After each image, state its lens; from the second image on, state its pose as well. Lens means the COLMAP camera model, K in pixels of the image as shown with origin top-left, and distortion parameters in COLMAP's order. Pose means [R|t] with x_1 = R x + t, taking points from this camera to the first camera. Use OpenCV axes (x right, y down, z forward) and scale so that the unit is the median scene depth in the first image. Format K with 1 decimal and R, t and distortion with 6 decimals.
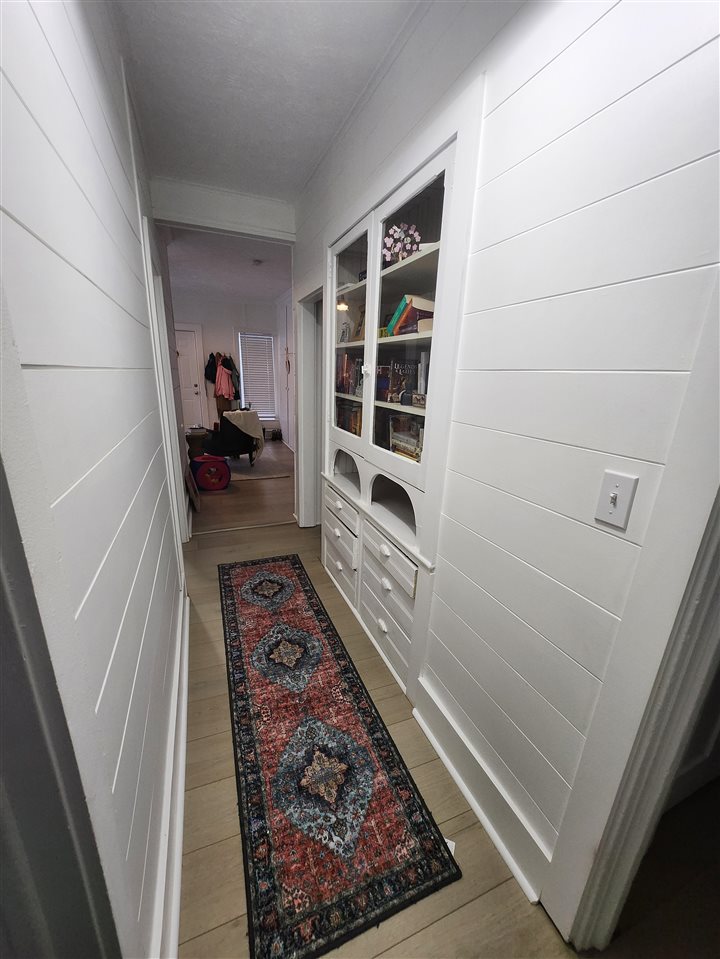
lens RADIAL K [[376.8, 0, 357.0], [0, 376.8, 483.6], [0, 0, 1]] dist [-0.001715, -0.000008]
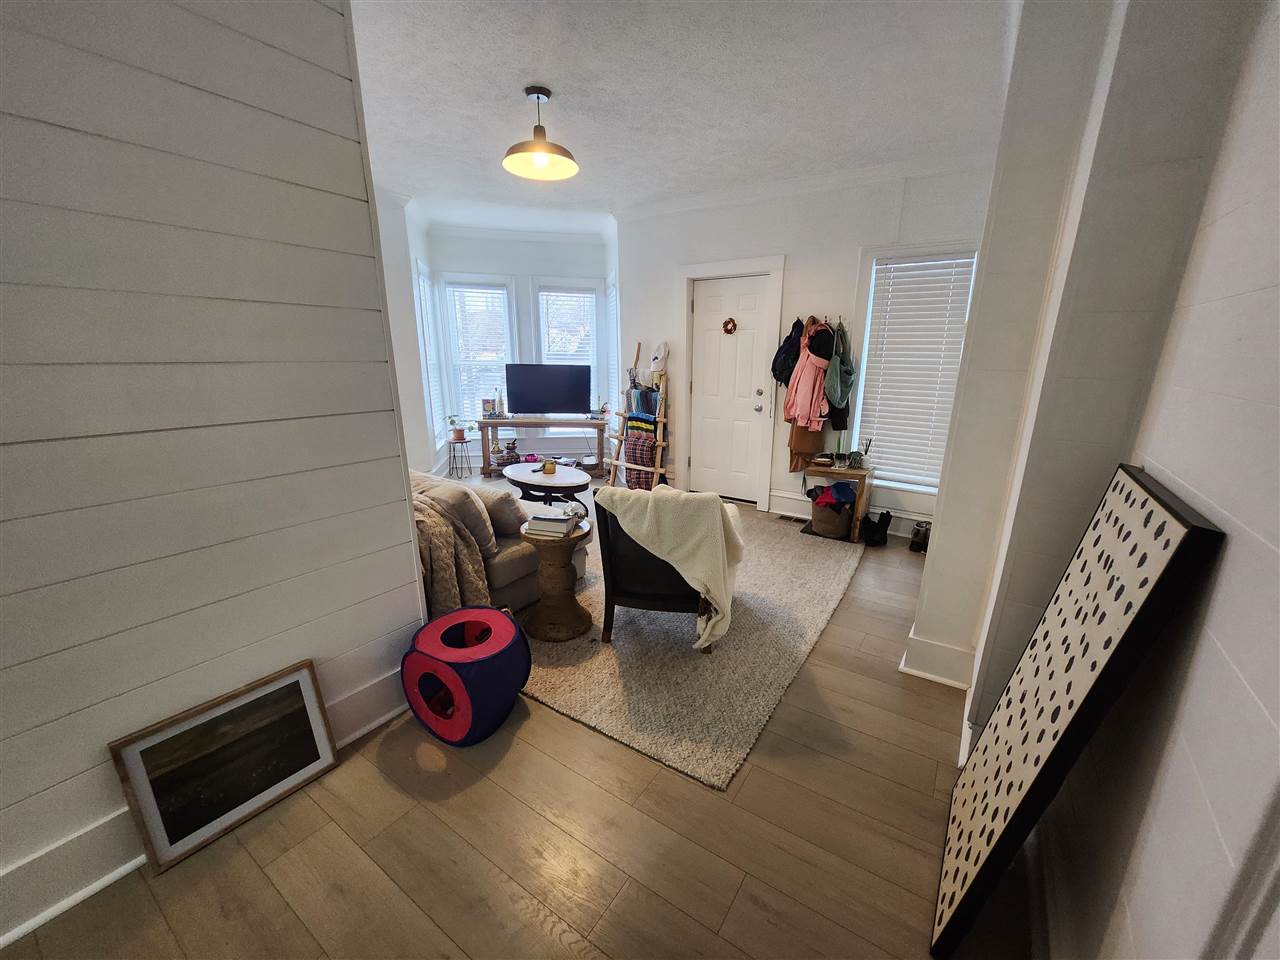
lens RADIAL K [[502.9, 0, 640.6], [0, 502.9, 484.3], [0, 0, 1]] dist [-0.001715, -0.000008]
pose [[0.560880, 0.191509, -0.805443, 0.012614], [-0.225998, 0.971345, 0.073579, -0.164179], [0.796454, 0.140760, 0.588089, 0.538847]]
